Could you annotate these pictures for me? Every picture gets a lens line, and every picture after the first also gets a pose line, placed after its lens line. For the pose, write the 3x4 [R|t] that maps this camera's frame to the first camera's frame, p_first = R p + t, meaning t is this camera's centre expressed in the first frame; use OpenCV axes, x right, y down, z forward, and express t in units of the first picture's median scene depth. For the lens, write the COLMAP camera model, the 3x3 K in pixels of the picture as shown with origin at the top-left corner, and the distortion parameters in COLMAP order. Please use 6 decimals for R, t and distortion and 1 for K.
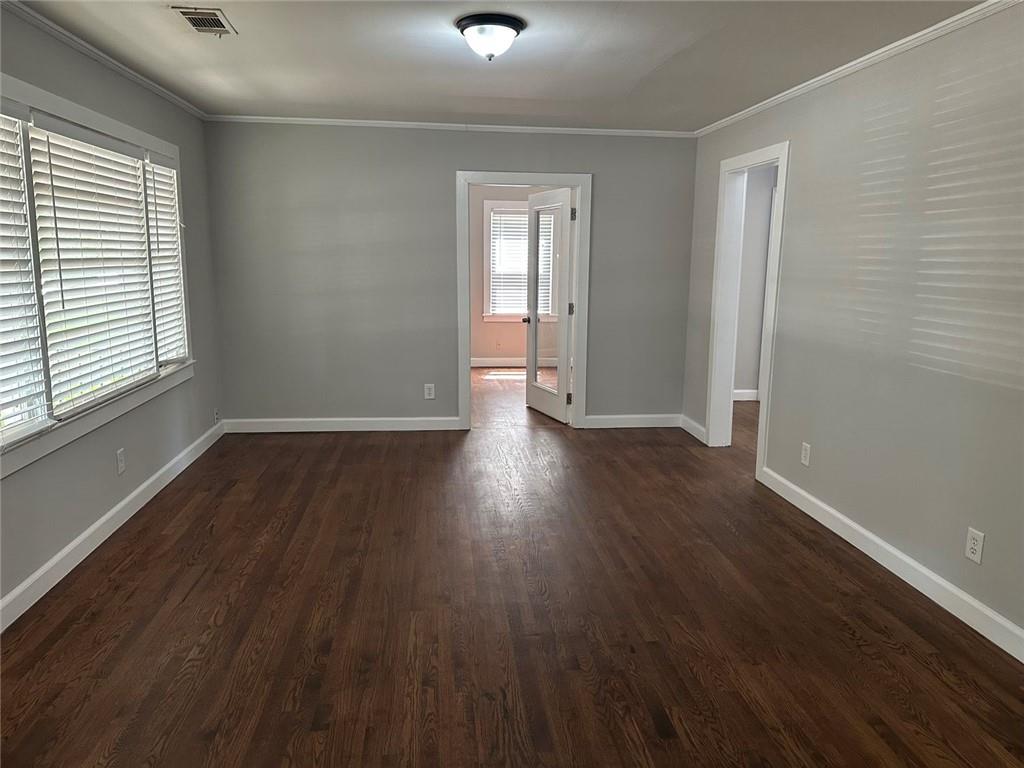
lens RADIAL K [[717.0, 0, 517.0], [0, 717.0, 374.5], [0, 0, 1]] dist [0.006865, 0.000607]
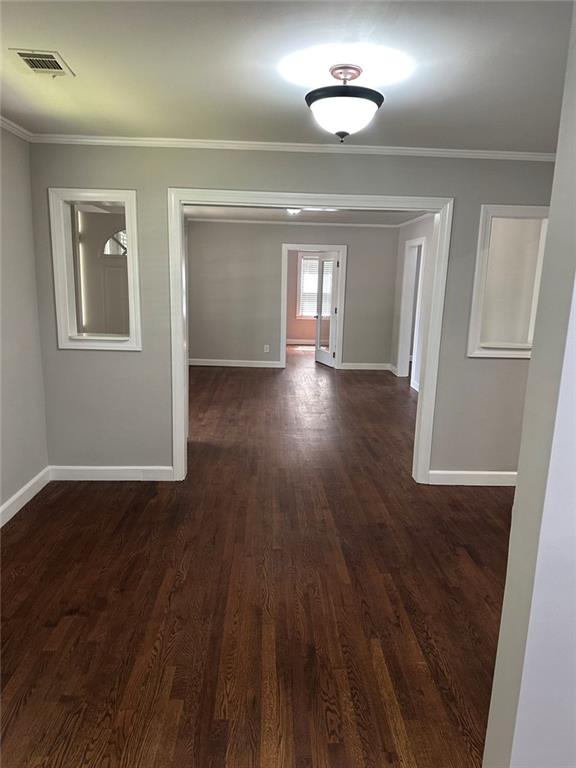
lens RADIAL K [[537.7, 0, 288.2], [0, 537.7, 390.6], [0, 0, 1]] dist [0.006865, 0.000607]
pose [[0.997065, 0.029991, -0.070437, 0.052903], [-0.027143, 0.998789, 0.041046, 0.075428], [0.071582, -0.039014, 0.996671, -0.540694]]
